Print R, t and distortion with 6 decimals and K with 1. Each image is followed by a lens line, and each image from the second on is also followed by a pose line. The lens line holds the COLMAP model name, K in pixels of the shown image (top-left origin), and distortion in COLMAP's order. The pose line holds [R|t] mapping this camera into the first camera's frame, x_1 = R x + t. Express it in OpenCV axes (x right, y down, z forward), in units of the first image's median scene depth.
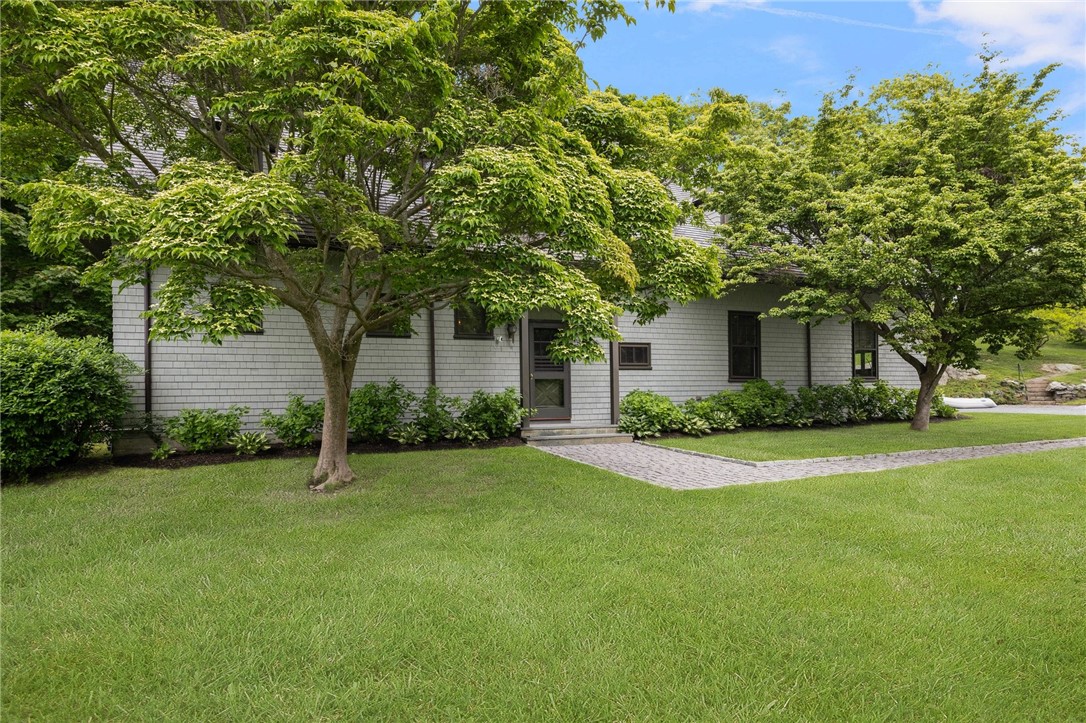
lens RADIAL K [[672.8, 0, 543.1], [0, 672.8, 398.5], [0, 0, 1]] dist [-0.003789, -0.000586]
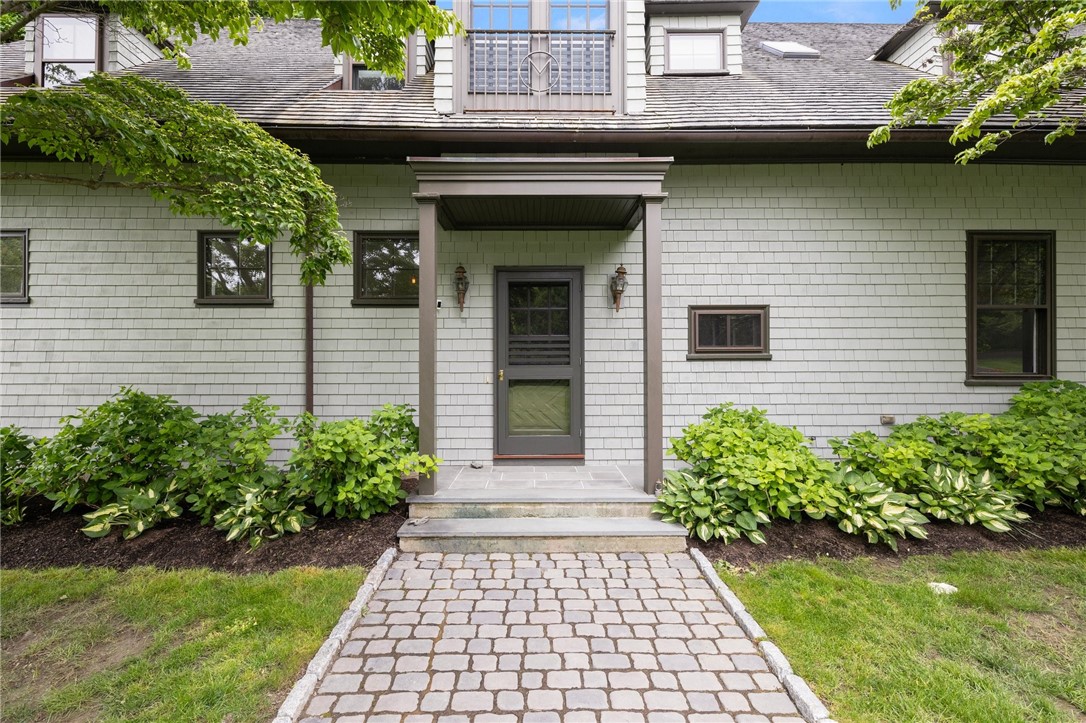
lens RADIAL K [[463.6, 0, 543.0], [0, 463.6, 361.5], [0, 0, 1]] dist [0.002109, 0.000178]
pose [[0.919449, 0.010044, -0.393081, 0.150132], [-0.011136, 0.999938, -0.000497, -0.042082], [0.393052, 0.004835, 0.919504, 0.663554]]
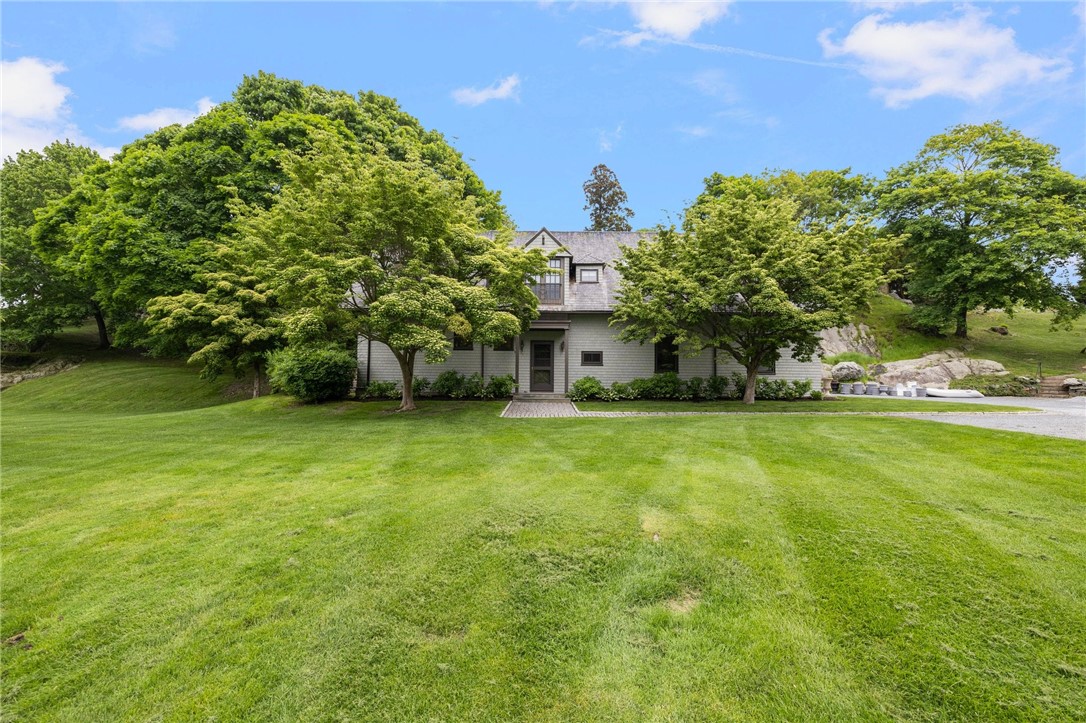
lens RADIAL K [[463.6, 0, 543.0], [0, 463.6, 361.5], [0, 0, 1]] dist [0.002109, 0.000178]
pose [[0.916811, 0.013910, -0.399079, 0.560234], [-0.027437, 0.999226, -0.028204, -0.015382], [0.398377, 0.036807, 0.916483, -0.271769]]
